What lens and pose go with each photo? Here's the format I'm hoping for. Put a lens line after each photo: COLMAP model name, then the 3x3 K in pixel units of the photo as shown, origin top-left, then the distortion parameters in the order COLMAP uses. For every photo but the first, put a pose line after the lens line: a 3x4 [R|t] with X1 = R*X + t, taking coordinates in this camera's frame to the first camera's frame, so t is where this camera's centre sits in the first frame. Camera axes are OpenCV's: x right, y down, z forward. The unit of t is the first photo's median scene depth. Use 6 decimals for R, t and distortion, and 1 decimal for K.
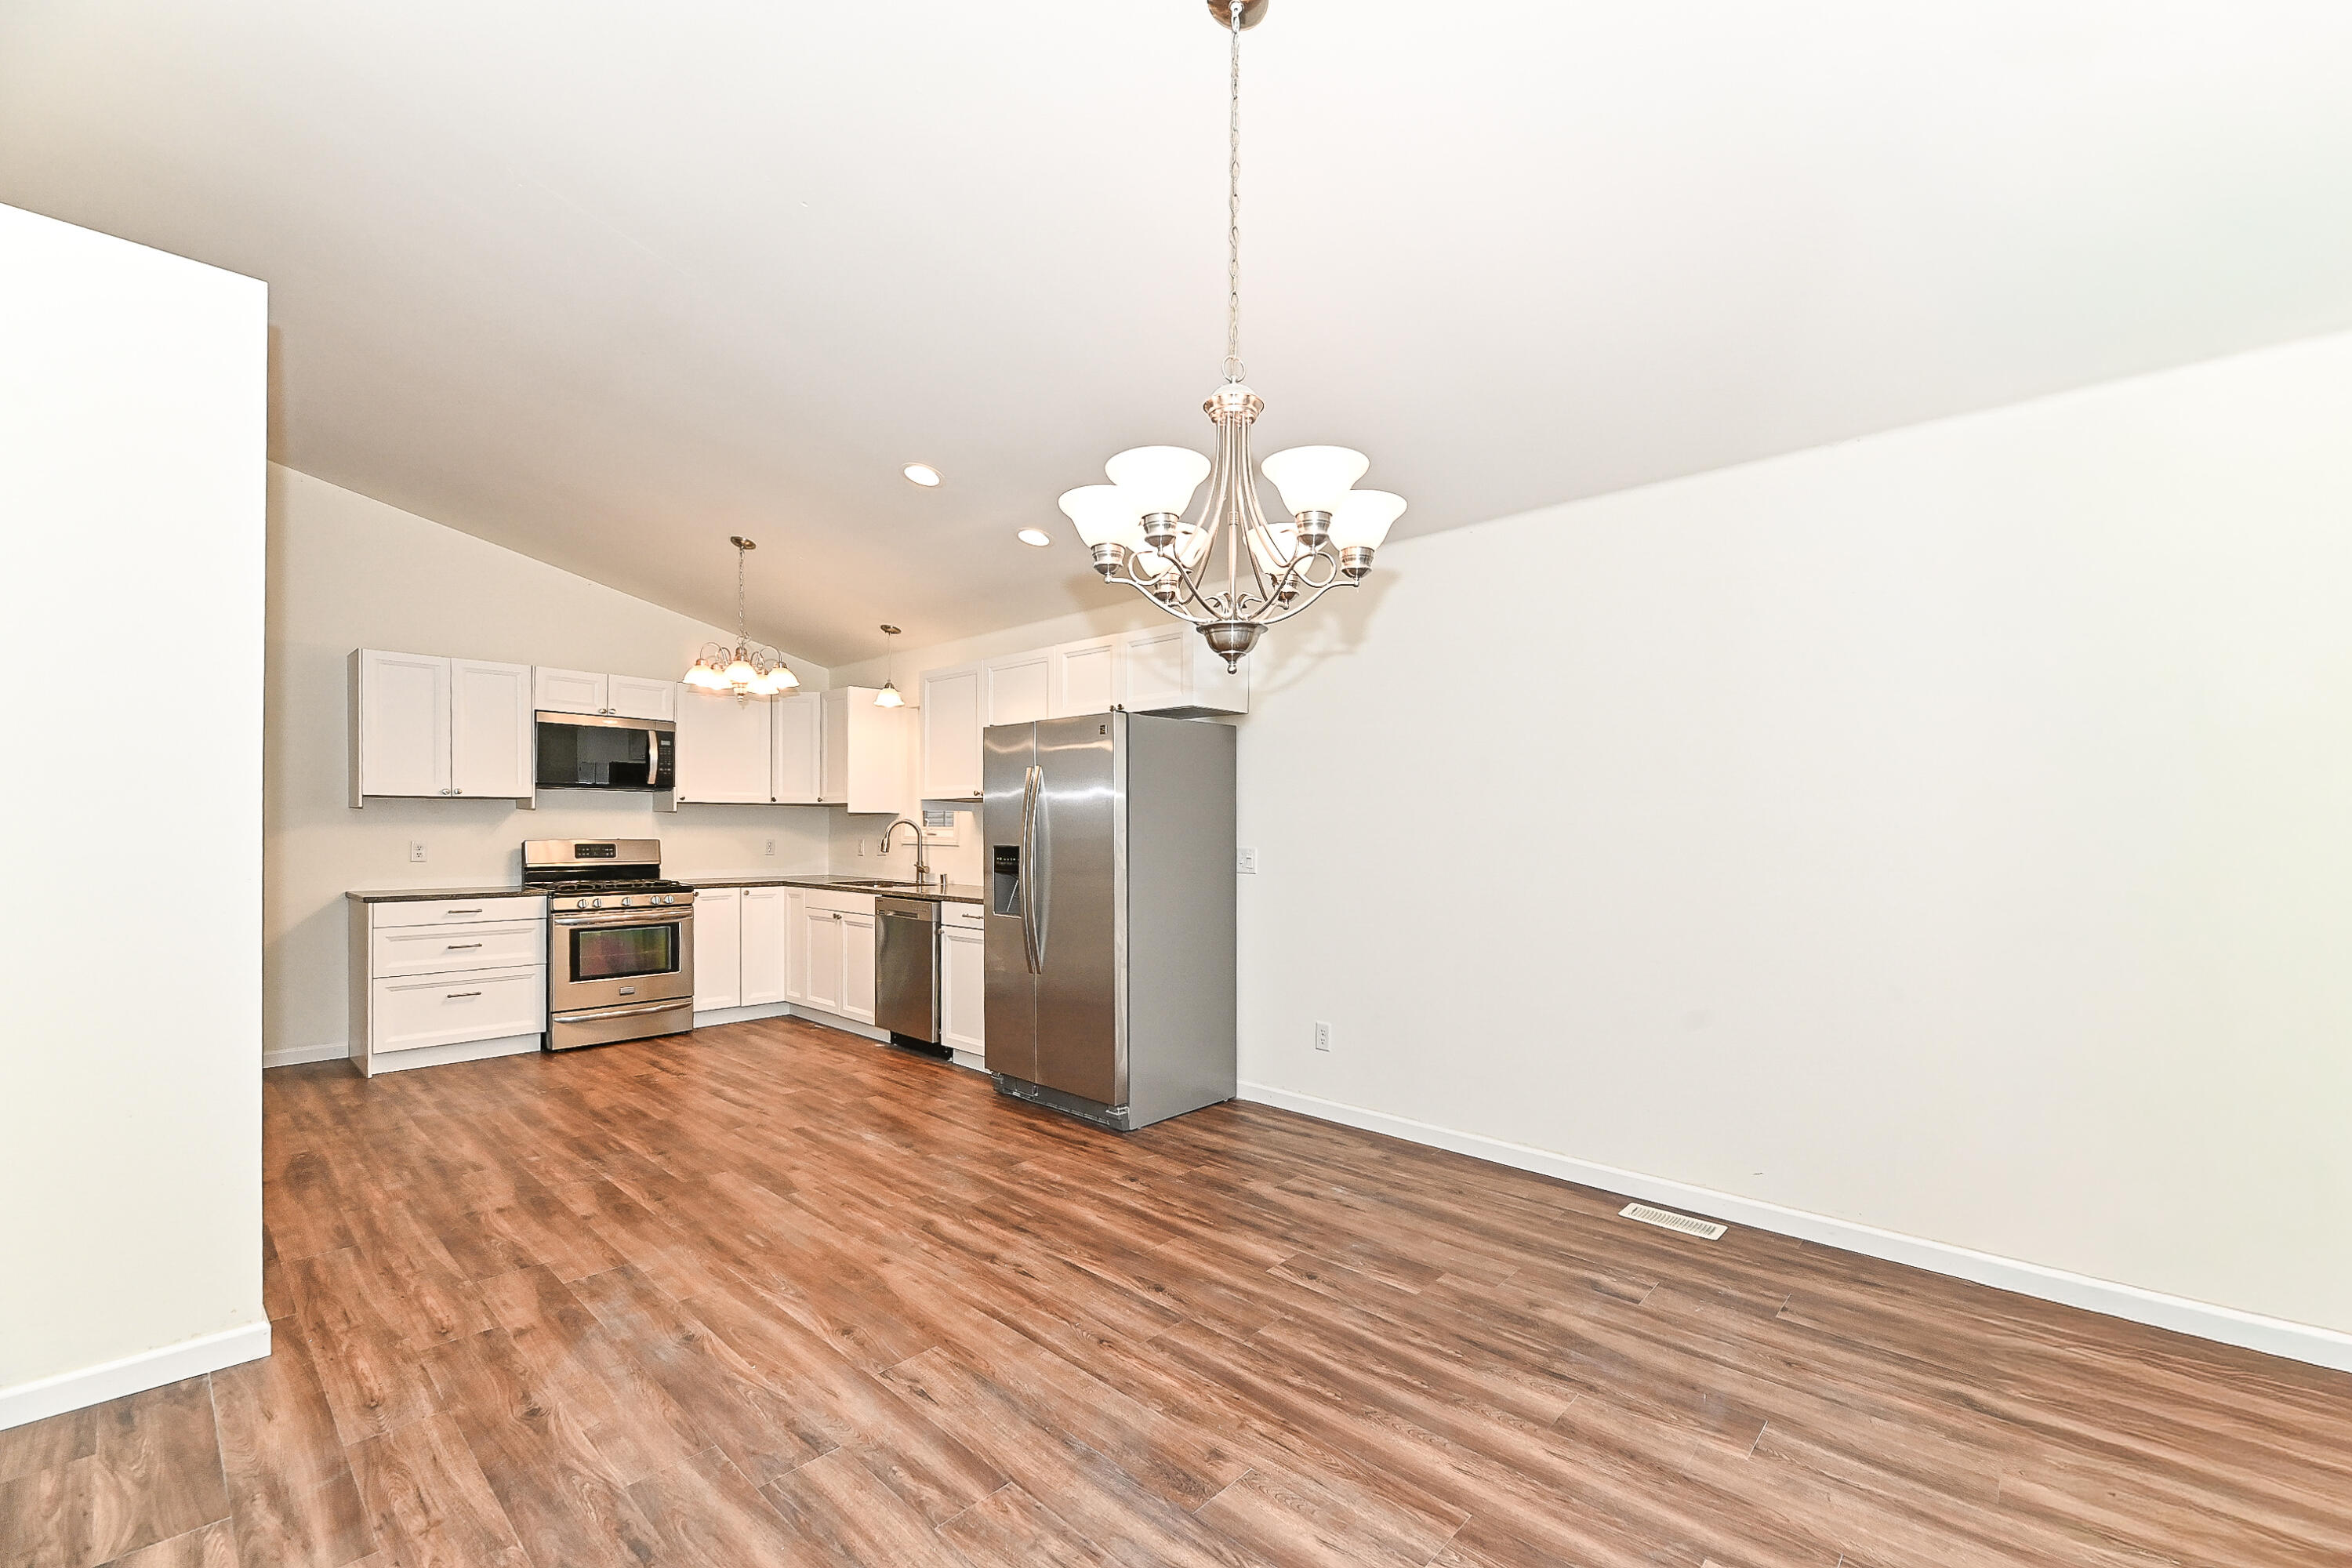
lens RADIAL K [[973.6, 0, 1169.2], [0, 973.6, 829.3], [0, 0, 1]] dist [-0.000870, -0.000328]
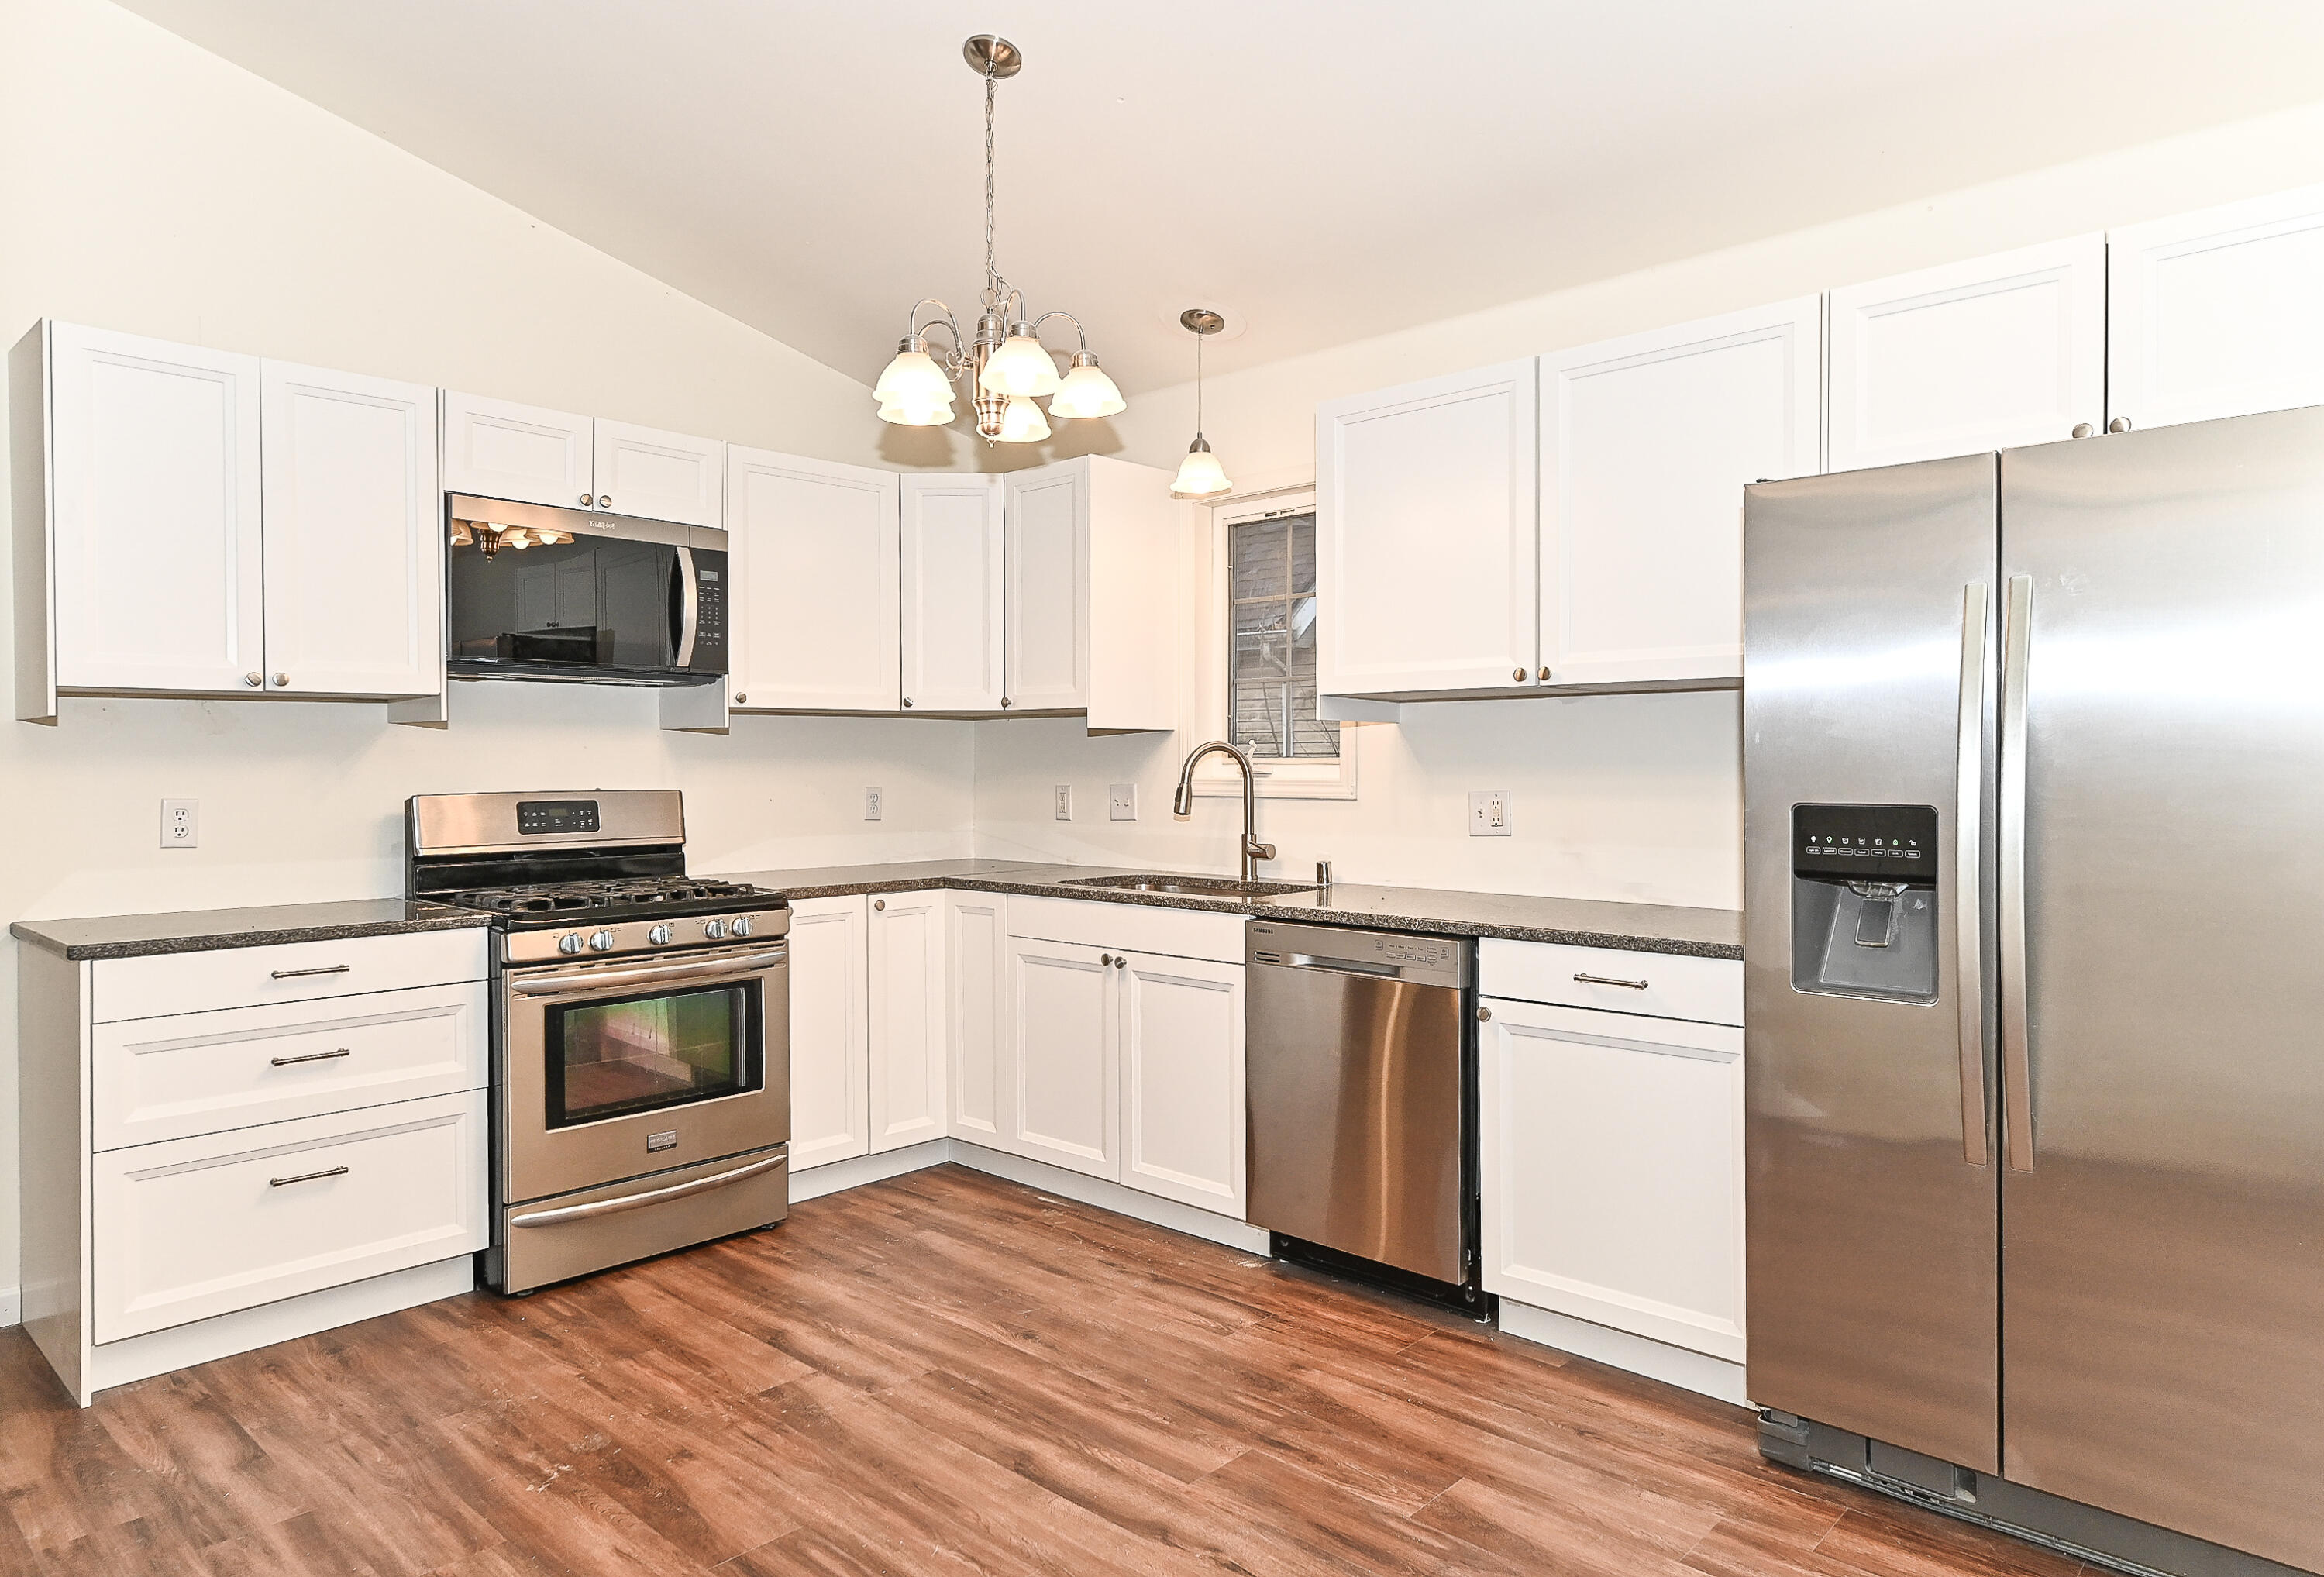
lens RADIAL K [[1414.4, 0, 1147.6], [0, 1414.4, 766.5], [0, 0, 1]] dist [0.007108, -0.001357]
pose [[0.999978, -0.006691, 0.000219, -0.514346], [0.006691, 0.999977, 0.001382, -0.000096], [-0.000228, -0.001380, 0.999999, 0.560822]]
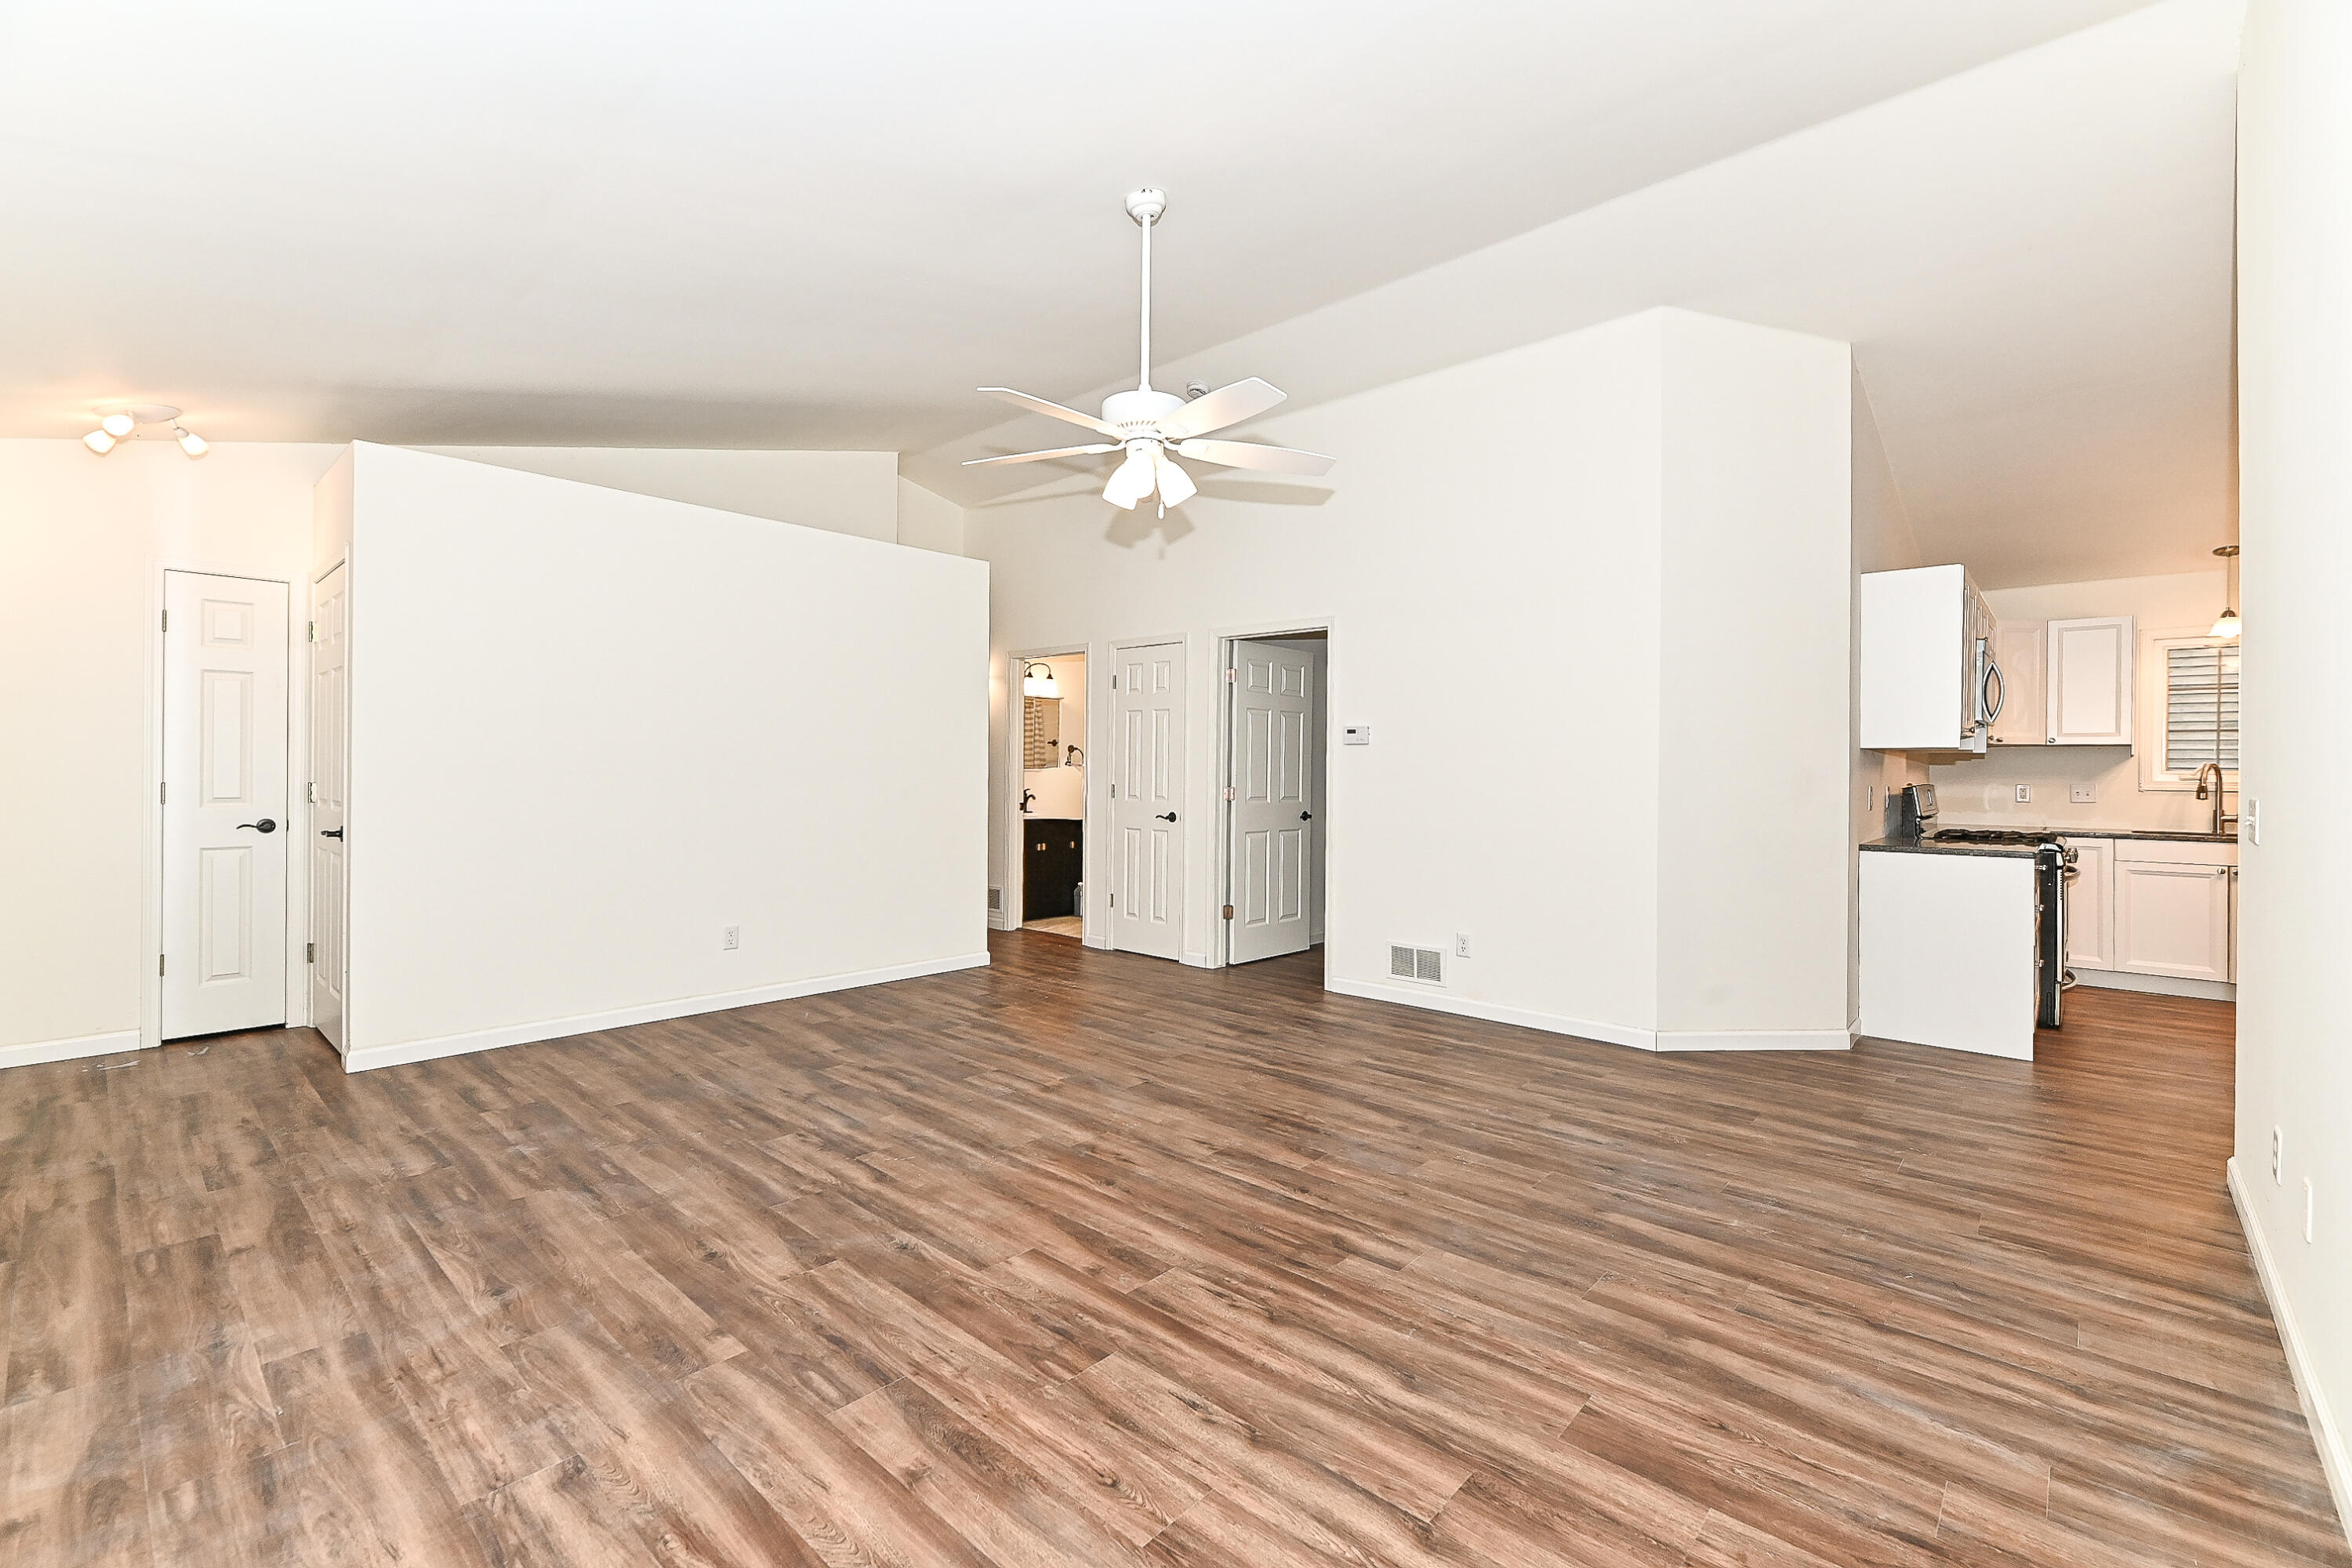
lens RADIAL K [[993.0, 0, 1177.2], [0, 993.0, 768.5], [0, 0, 1]] dist [0.003782, -0.003679]
pose [[0.999864, 0.003747, 0.016035, -2.087160], [-0.003713, 0.999991, -0.002160, -0.000433], [-0.016043, 0.002100, 0.999869, 0.167874]]
